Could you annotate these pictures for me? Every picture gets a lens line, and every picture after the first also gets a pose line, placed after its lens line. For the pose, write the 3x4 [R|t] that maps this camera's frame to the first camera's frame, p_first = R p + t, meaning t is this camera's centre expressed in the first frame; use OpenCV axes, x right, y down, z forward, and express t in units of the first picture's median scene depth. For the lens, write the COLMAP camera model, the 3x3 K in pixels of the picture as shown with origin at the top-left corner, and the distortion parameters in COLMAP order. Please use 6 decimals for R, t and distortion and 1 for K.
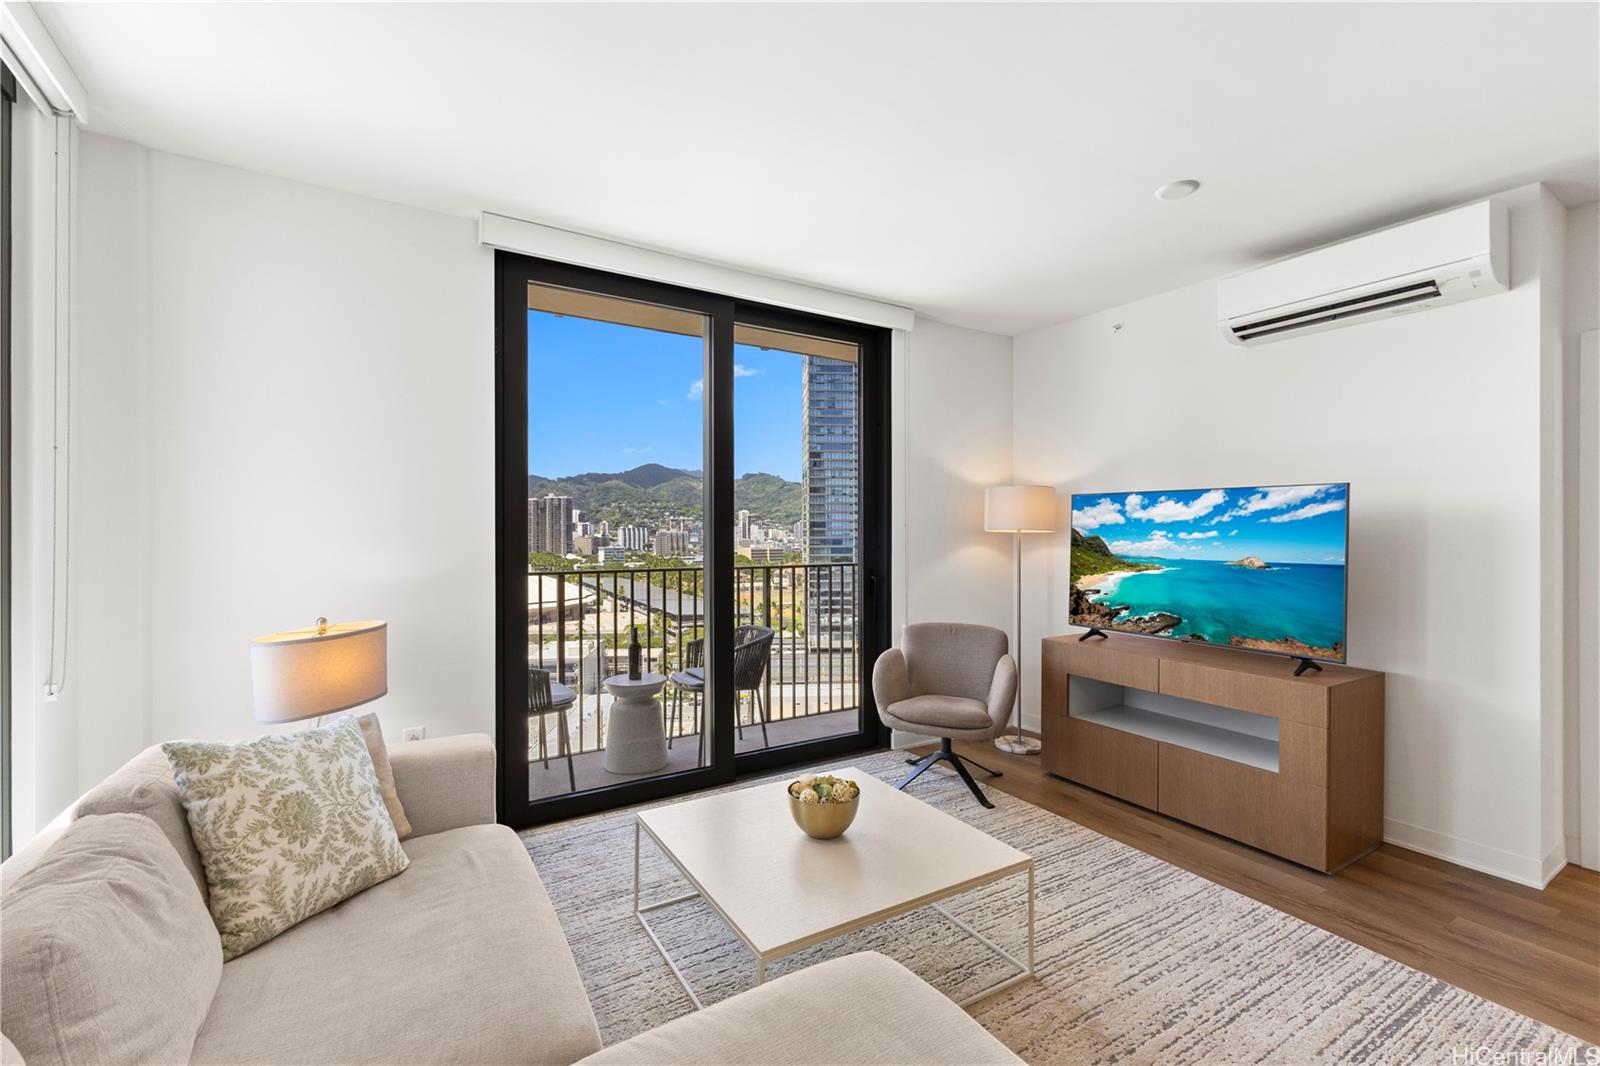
lens RADIAL K [[684.5, 0, 794.2], [0, 684.5, 532.4], [0, 0, 1]] dist [-0.000363, -0.002098]
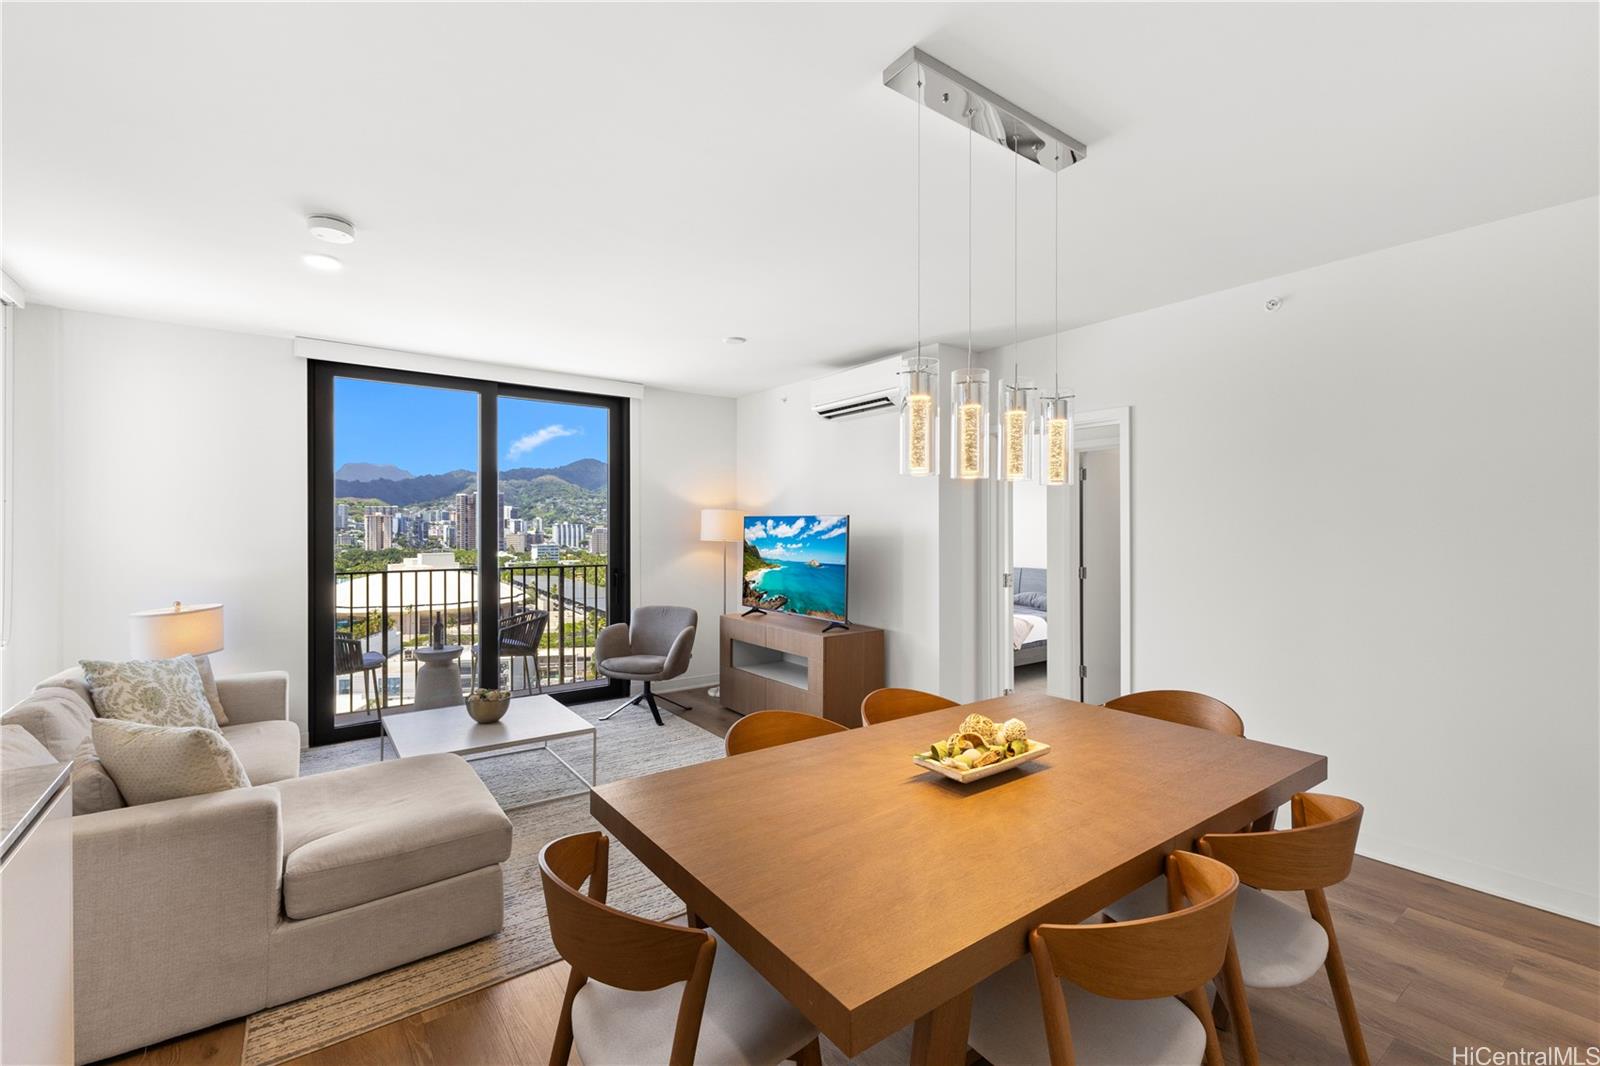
lens RADIAL K [[684.5, 0, 802.8], [0, 684.5, 528.0], [0, 0, 1]] dist [-0.000363, -0.002098]
pose [[0.995421, -0.000842, 0.095579, 0.485004], [0.000939, 0.999999, -0.000978, -0.036561], [-0.095578, 0.001063, 0.995421, -0.580449]]
